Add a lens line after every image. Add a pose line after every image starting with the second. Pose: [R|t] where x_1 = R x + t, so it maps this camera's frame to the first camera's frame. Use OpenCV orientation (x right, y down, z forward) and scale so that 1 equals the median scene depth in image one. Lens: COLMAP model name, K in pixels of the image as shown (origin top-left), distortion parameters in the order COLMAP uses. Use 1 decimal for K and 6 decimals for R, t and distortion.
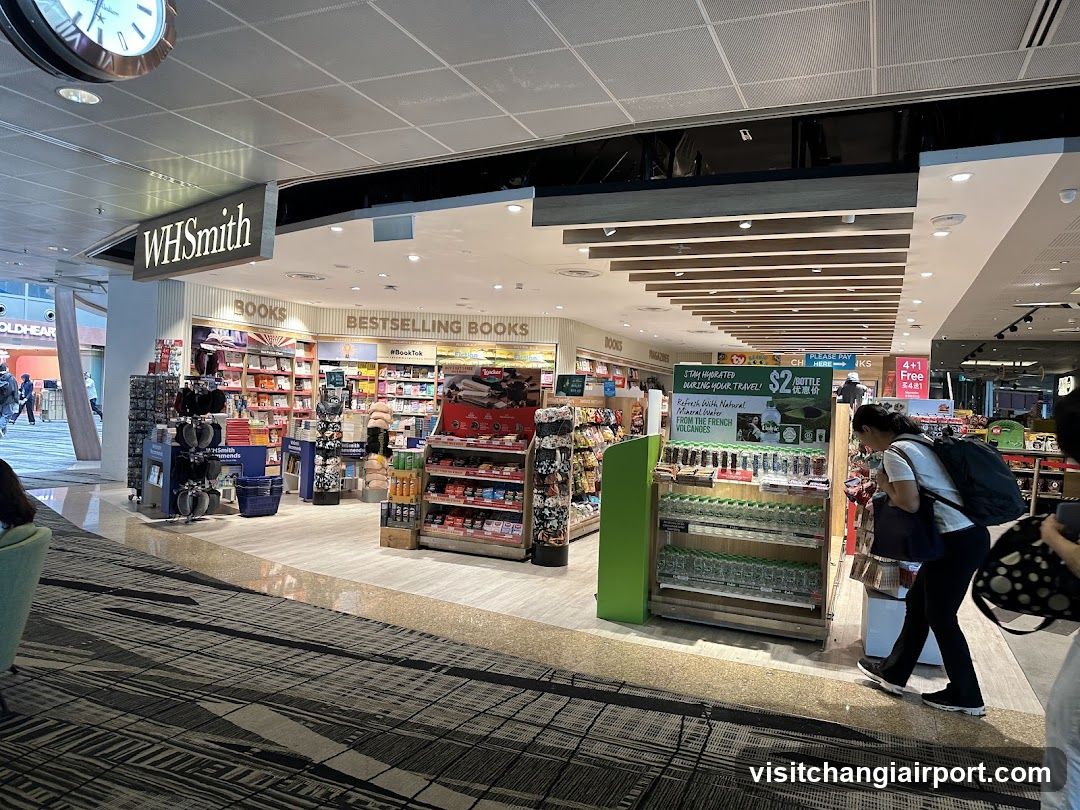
lens RADIAL K [[769.7, 0, 540.0], [0, 769.7, 405.0], [0, 0, 1]] dist [0.028334, -0.006548]
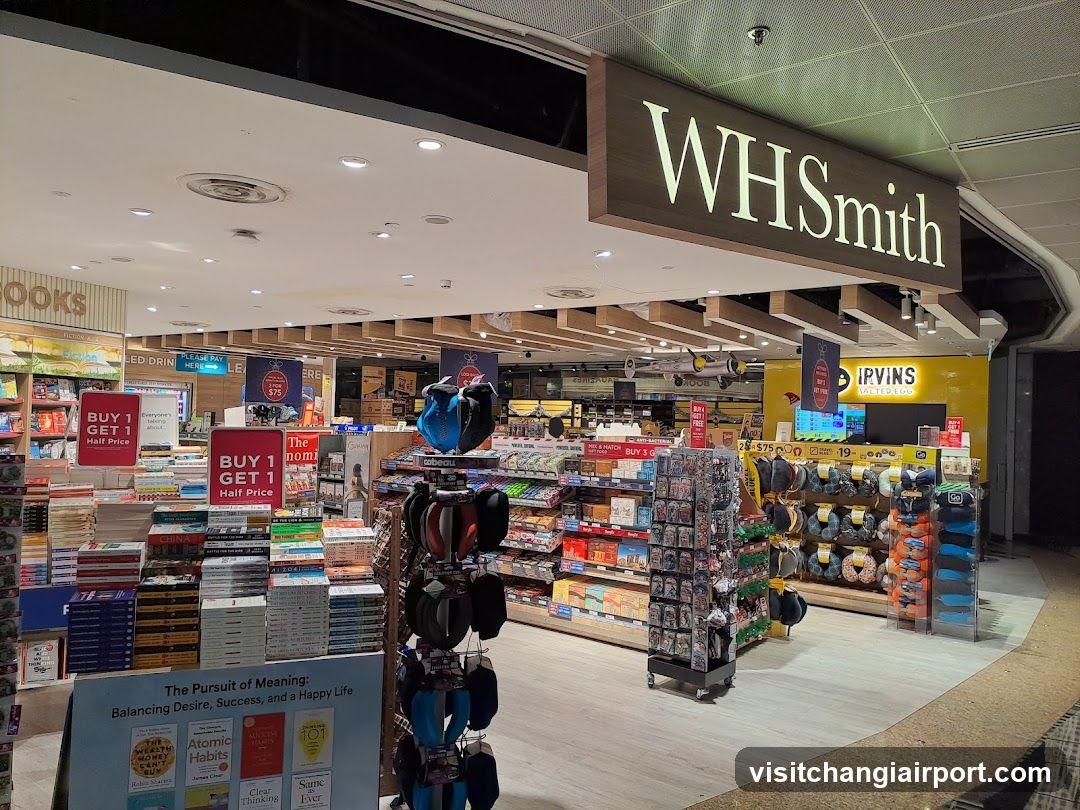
lens RADIAL K [[806.7, 0, 540.0], [0, 806.7, 405.0], [0, 0, 1]] dist [0.039980, 0.005599]
pose [[0.203664, -0.020889, 0.978818, -0.780187], [-0.017731, 0.999530, 0.025020, -0.068770], [-0.978880, -0.022451, 0.203198, 0.821502]]
